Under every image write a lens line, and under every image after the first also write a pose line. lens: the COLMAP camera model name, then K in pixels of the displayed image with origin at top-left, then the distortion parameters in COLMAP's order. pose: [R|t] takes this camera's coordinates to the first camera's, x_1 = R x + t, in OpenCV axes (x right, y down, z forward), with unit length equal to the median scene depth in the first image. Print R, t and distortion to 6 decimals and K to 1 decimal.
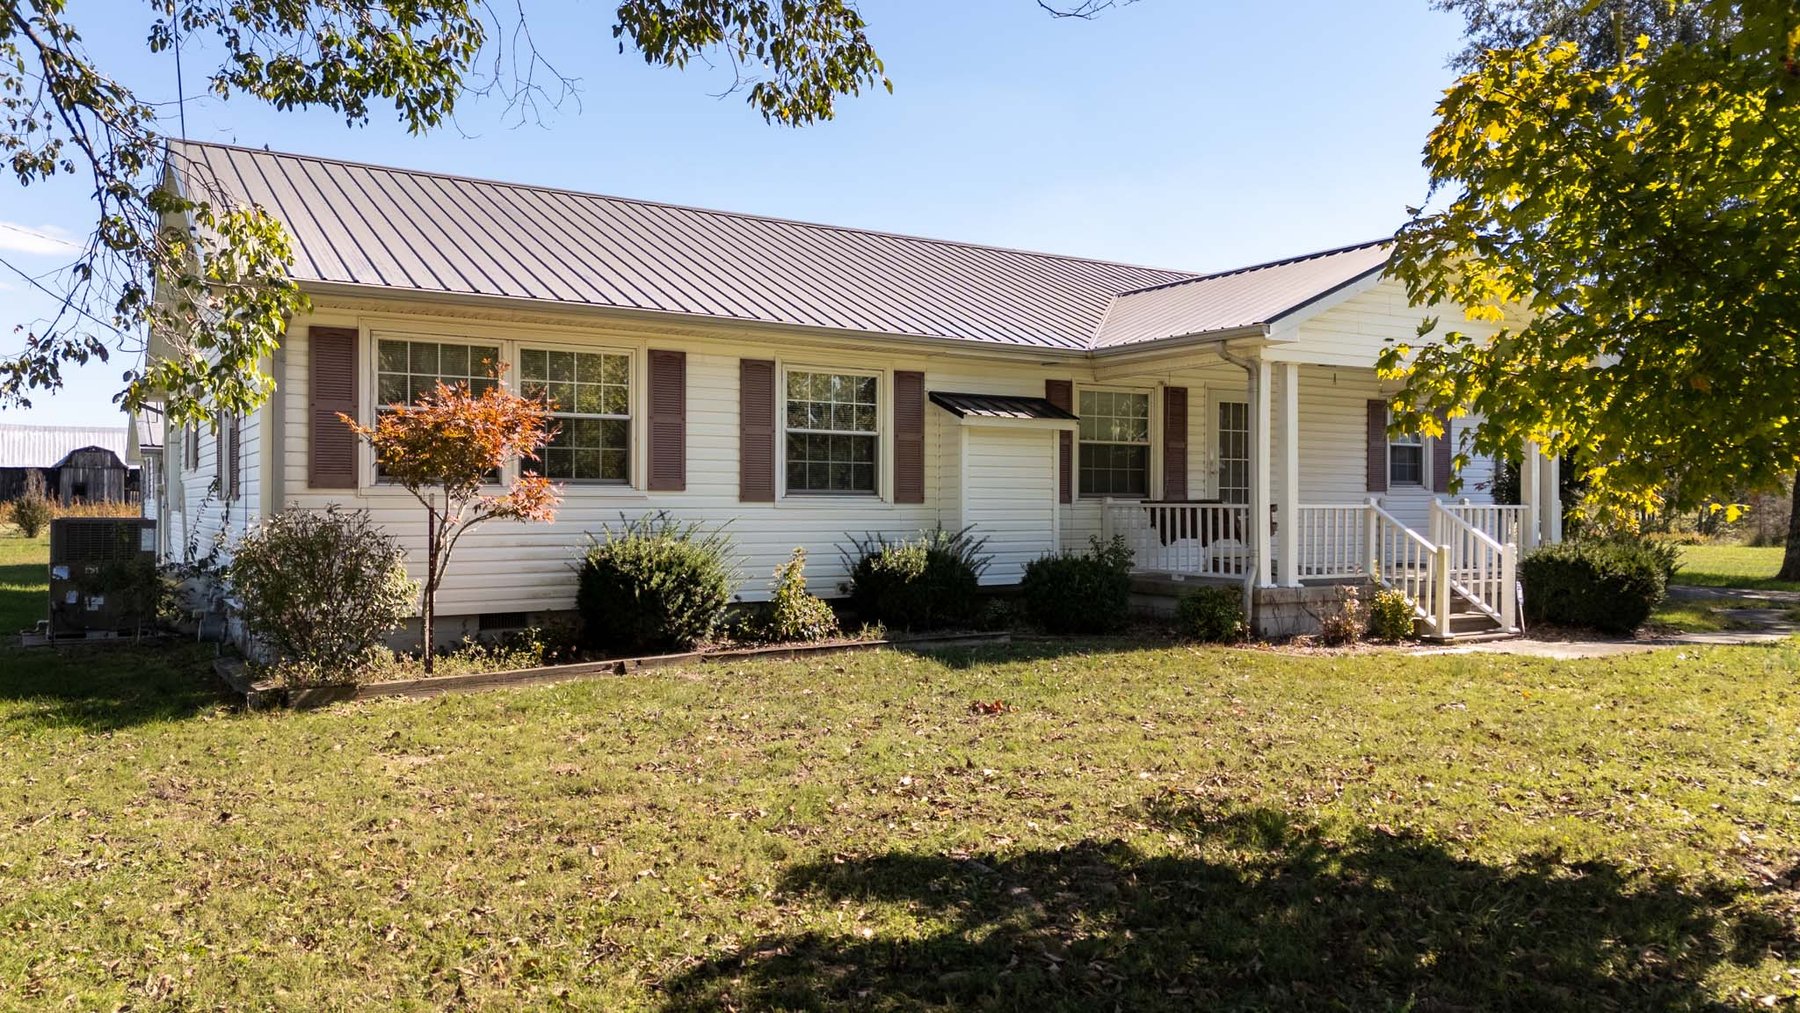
lens RADIAL K [[1336.8, 0, 900.0], [0, 1336.8, 506.5], [0, 0, 1]] dist [0.126801, -0.104194]
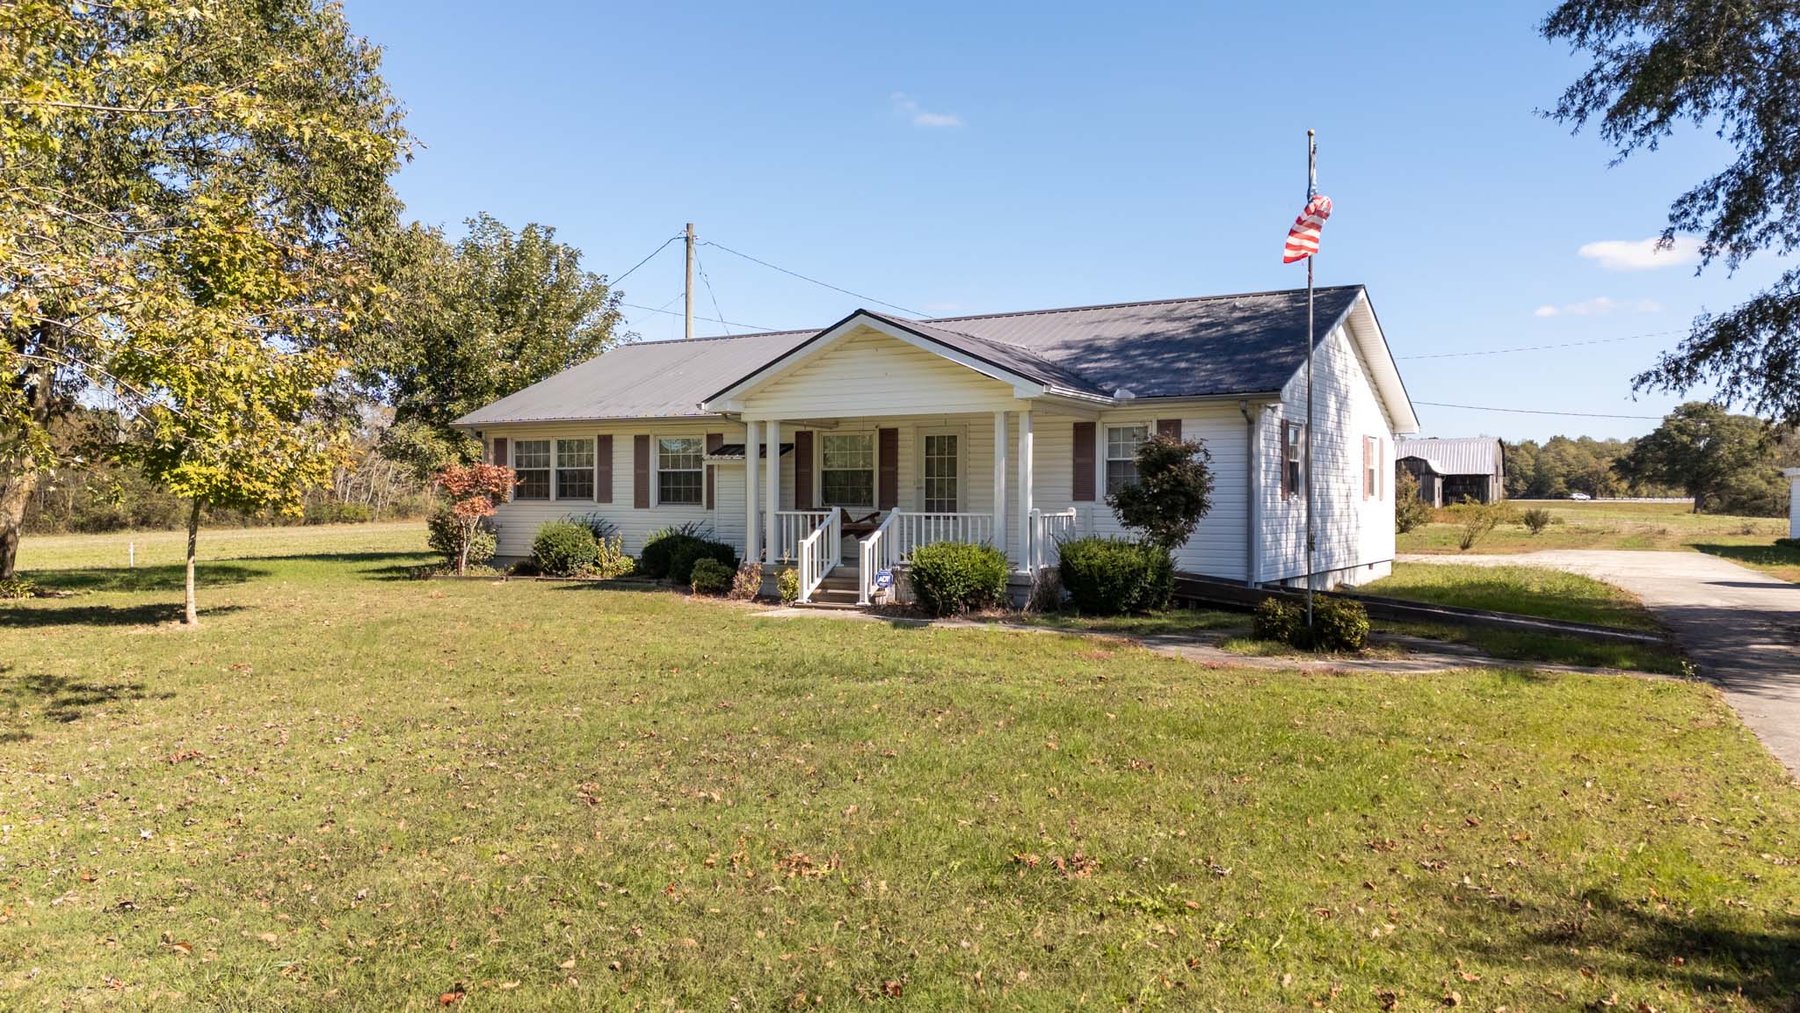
lens RADIAL K [[1336.8, 0, 900.0], [0, 1336.8, 506.5], [0, 0, 1]] dist [0.126801, -0.104194]
pose [[0.445206, 0.003526, -0.895421, 1.734198], [-0.002529, 0.999993, 0.002680, -0.011877], [0.895425, 0.001072, 0.445212, 0.452017]]
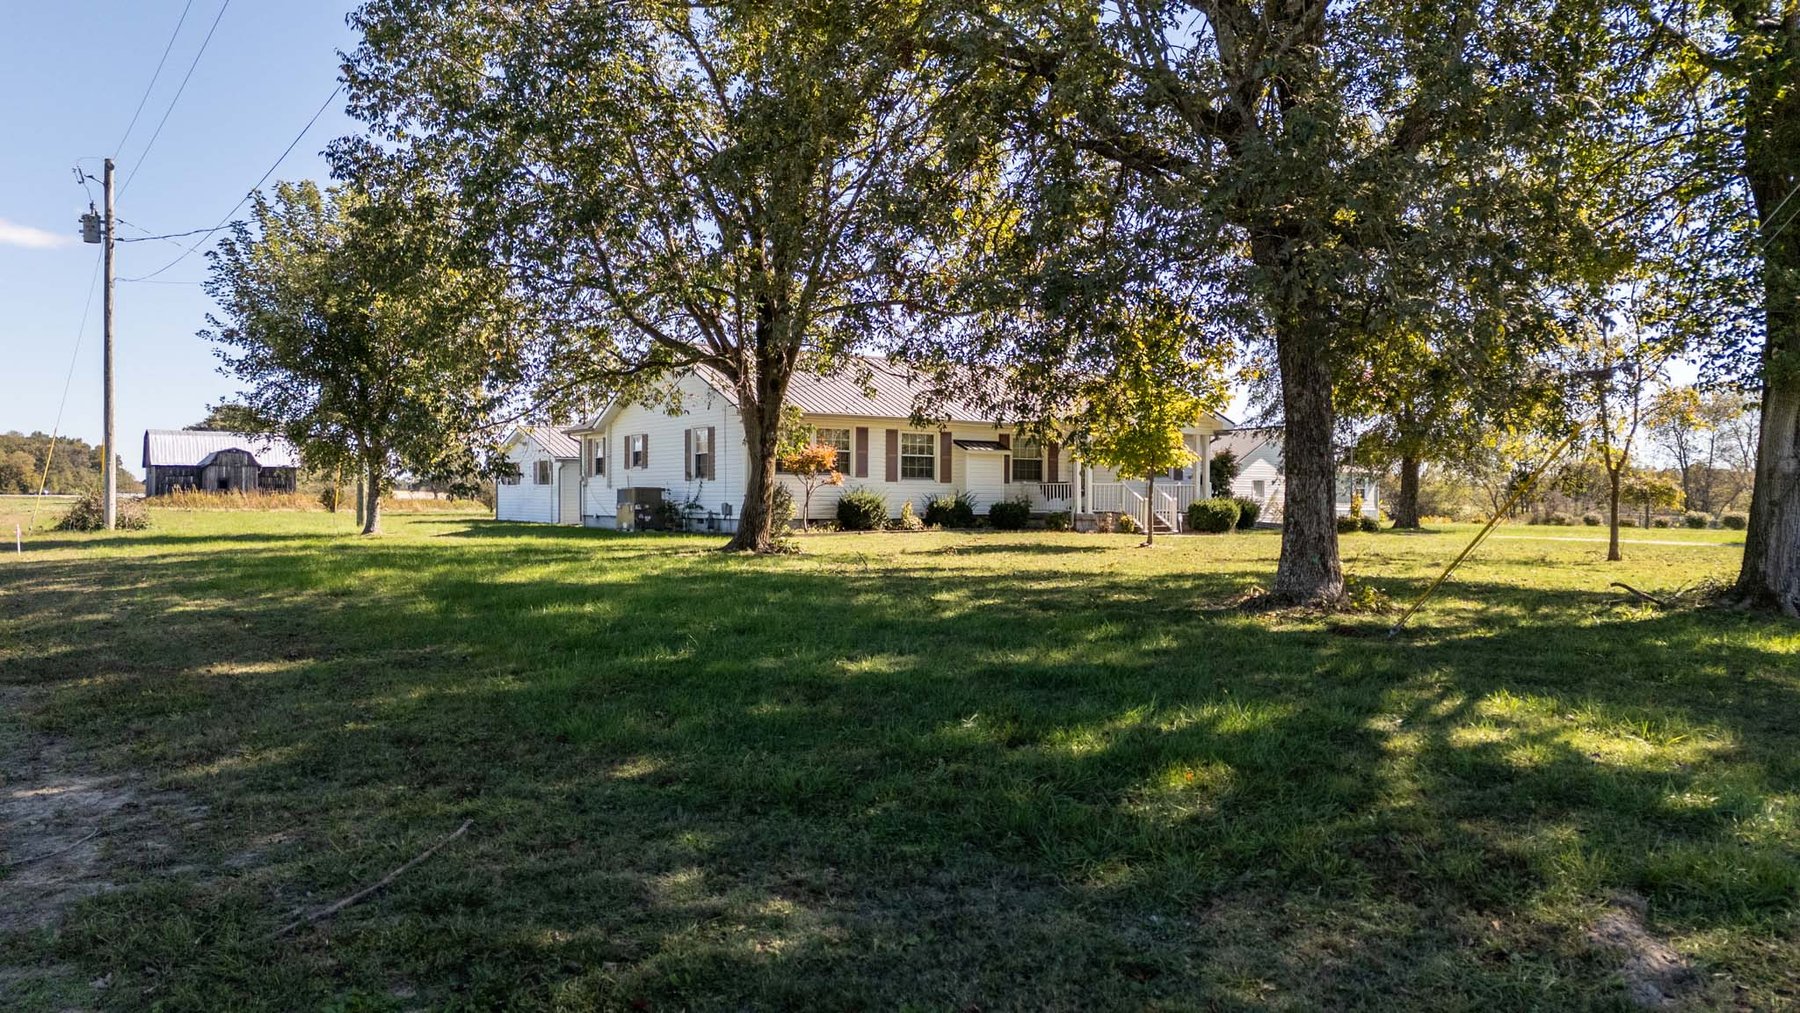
lens RADIAL K [[1336.8, 0, 900.0], [0, 1336.8, 506.5], [0, 0, 1]] dist [0.126801, -0.104194]
pose [[0.999840, 0.000758, 0.017847, -0.133176], [-0.000790, 0.999998, 0.001763, 0.040504], [-0.017846, -0.001777, 0.999839, -1.648111]]
